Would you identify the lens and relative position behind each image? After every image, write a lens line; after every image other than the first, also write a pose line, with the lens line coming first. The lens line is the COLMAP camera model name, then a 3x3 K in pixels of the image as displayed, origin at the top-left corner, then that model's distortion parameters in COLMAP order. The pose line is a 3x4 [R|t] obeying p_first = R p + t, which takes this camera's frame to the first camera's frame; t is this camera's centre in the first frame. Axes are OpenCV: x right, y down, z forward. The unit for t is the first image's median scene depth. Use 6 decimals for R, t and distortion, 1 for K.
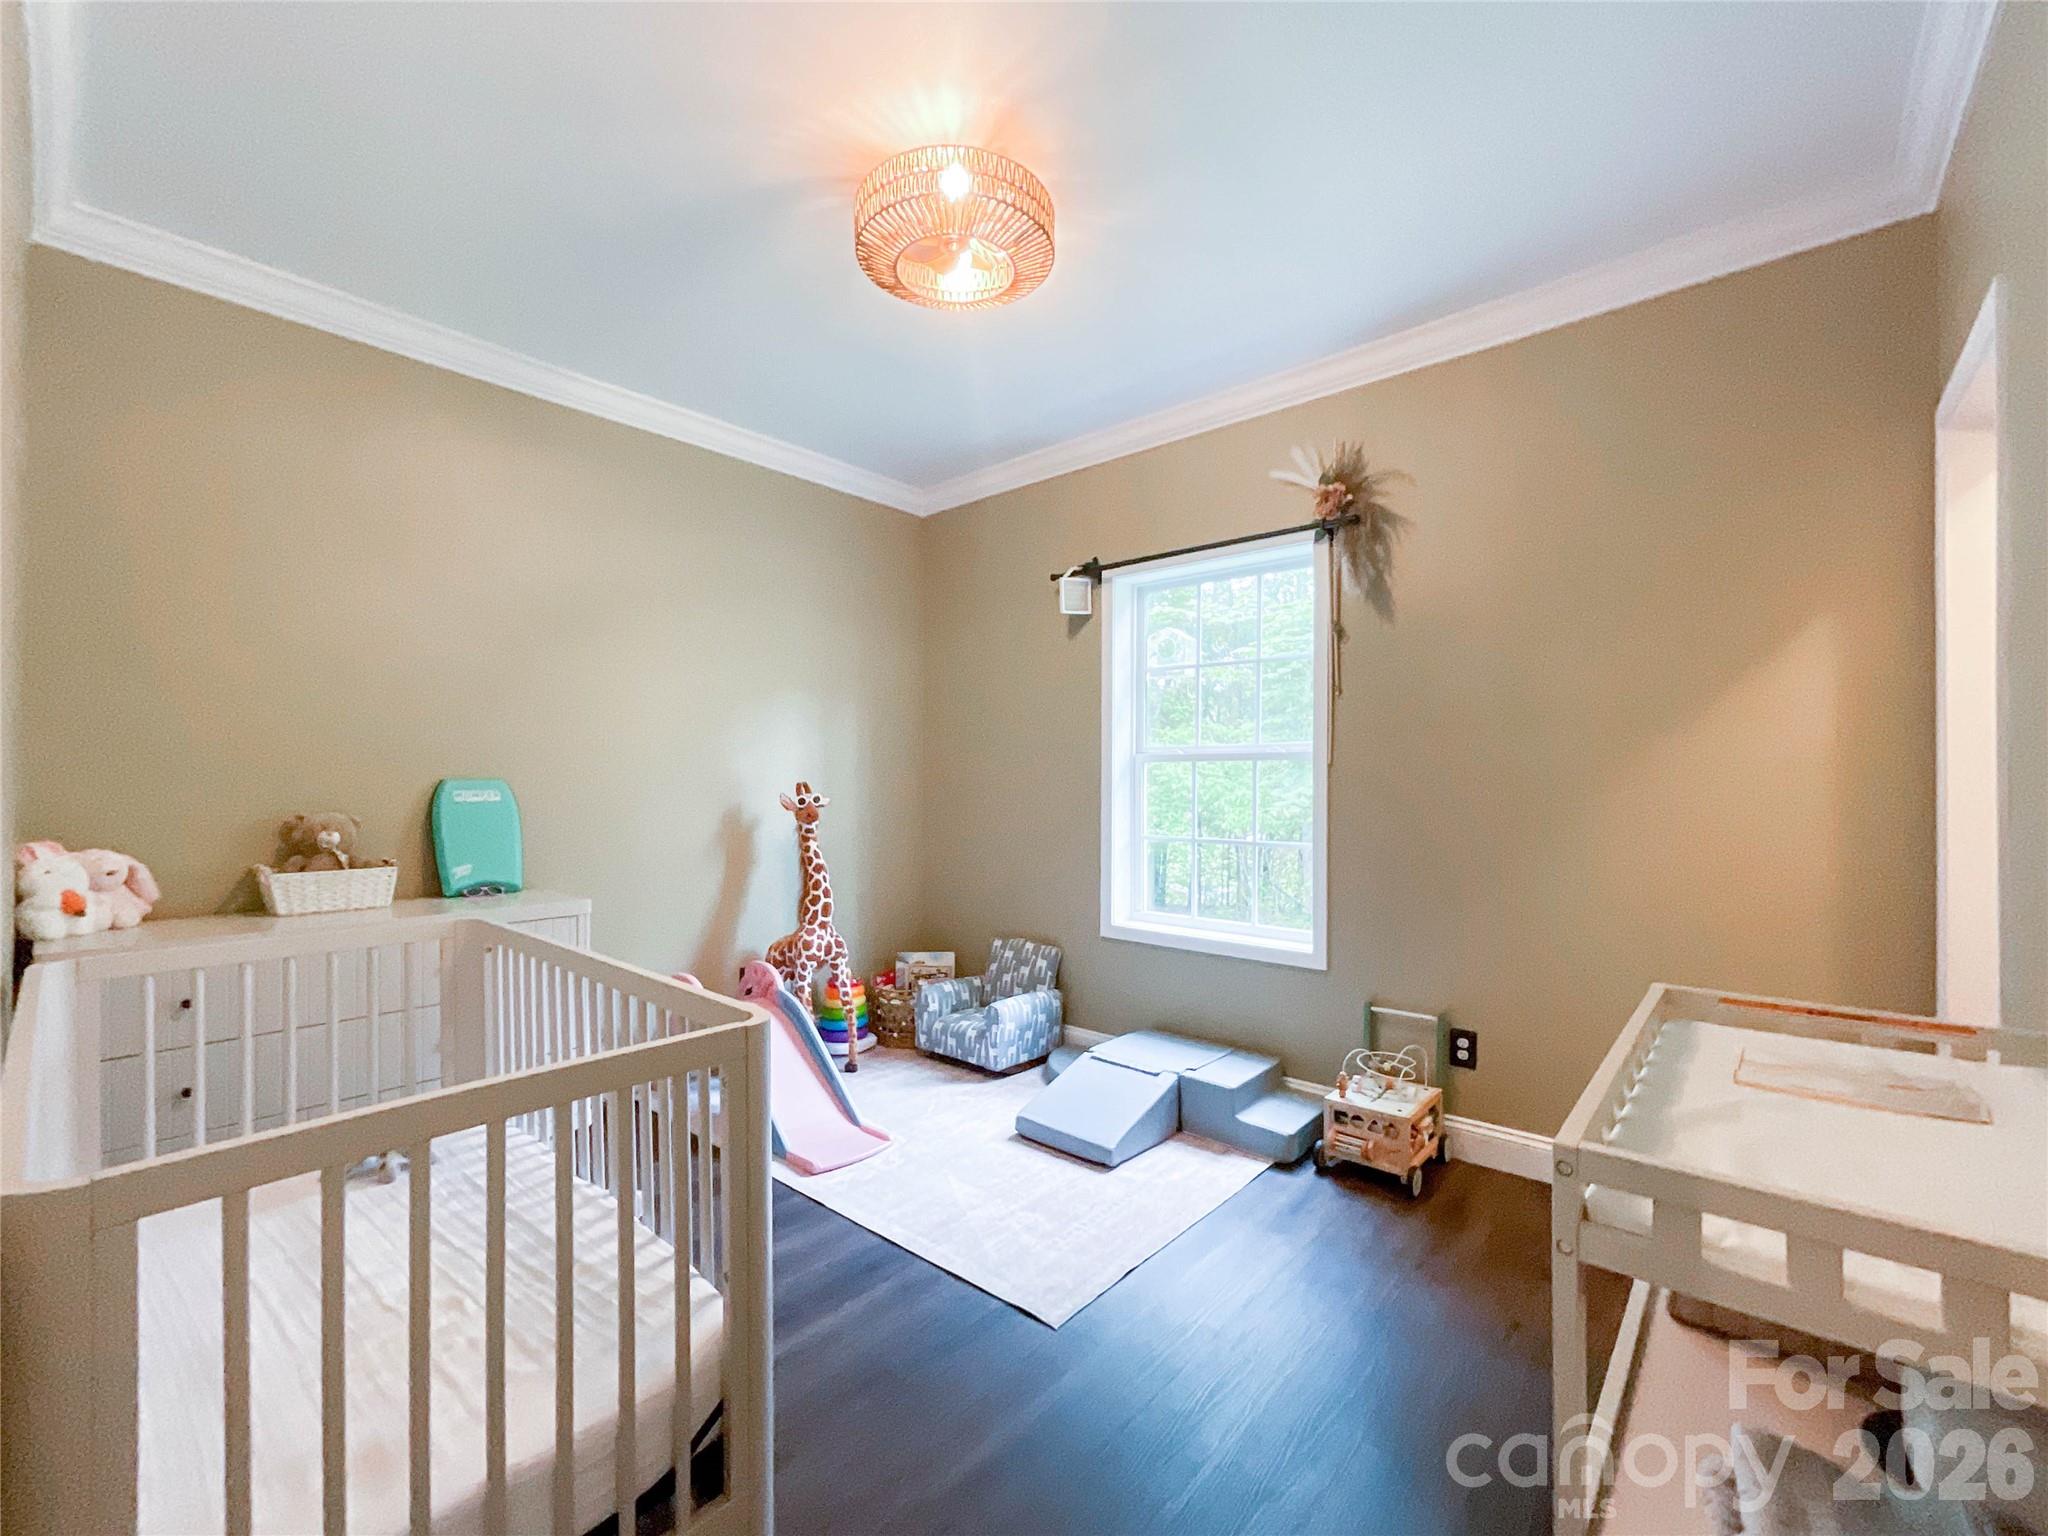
lens RADIAL K [[865.1, 0, 997.4], [0, 865.1, 807.5], [0, 0, 1]] dist [-0.000355, -0.000179]
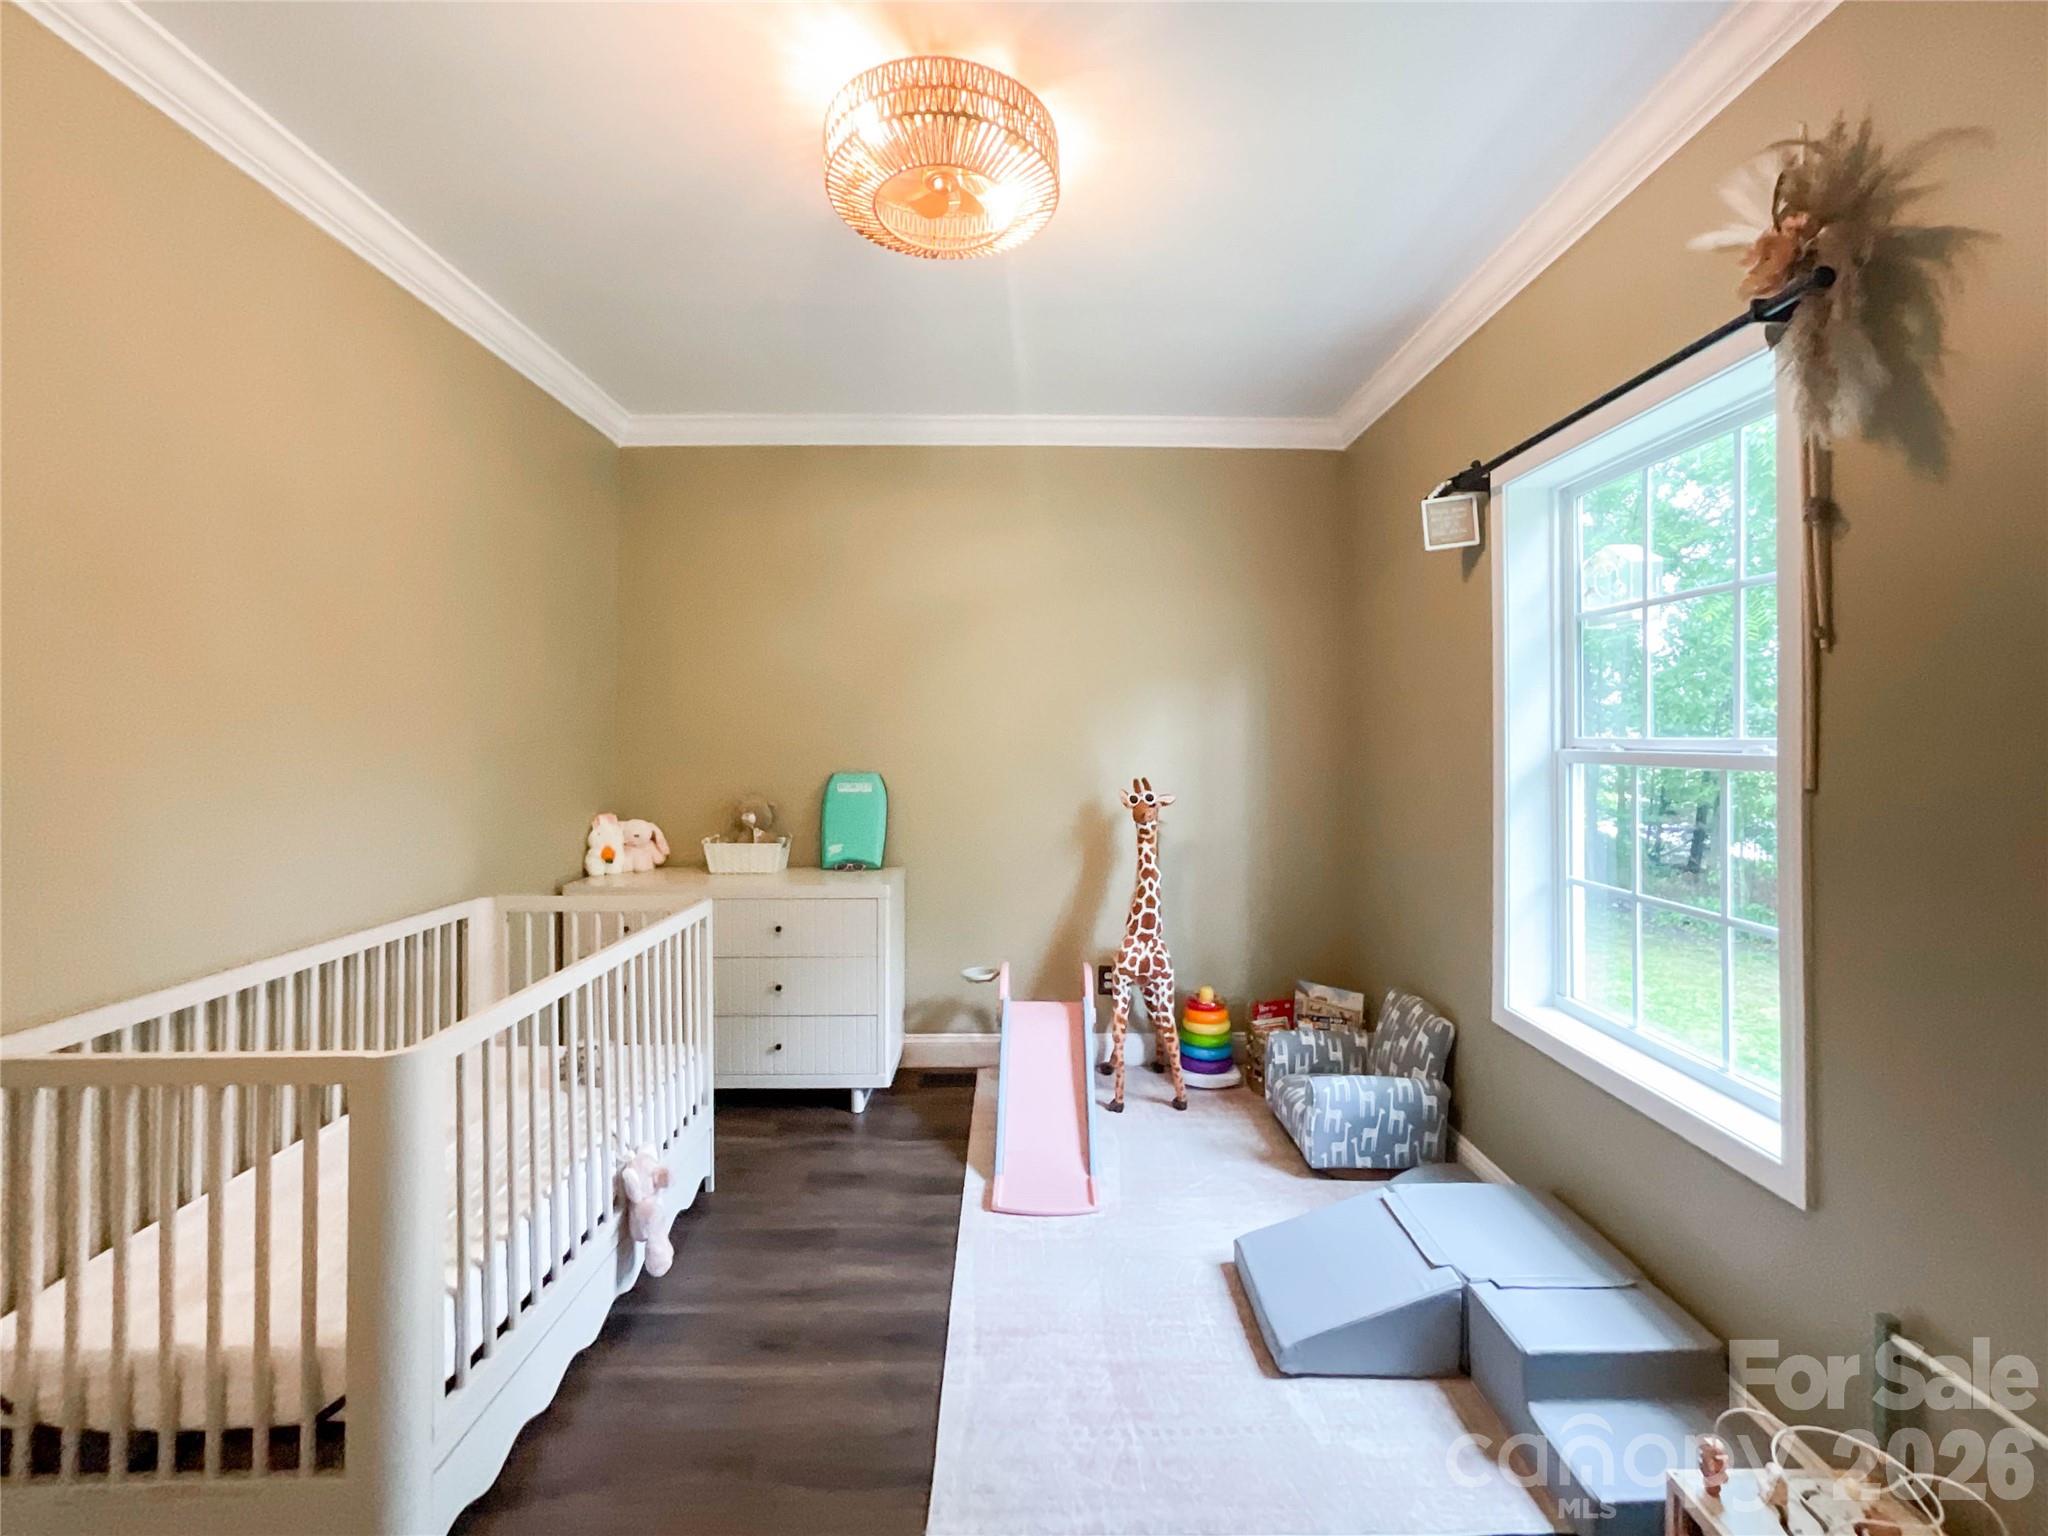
lens RADIAL K [[849.6, 0, 1023.6], [0, 849.6, 758.6], [0, 0, 1]] dist [-0.021034, 0.013065]
pose [[0.681915, 0.012283, -0.731329, 0.360349], [-0.019082, 0.999817, -0.001000, -0.047998], [0.731183, 0.014637, 0.682024, 0.299984]]
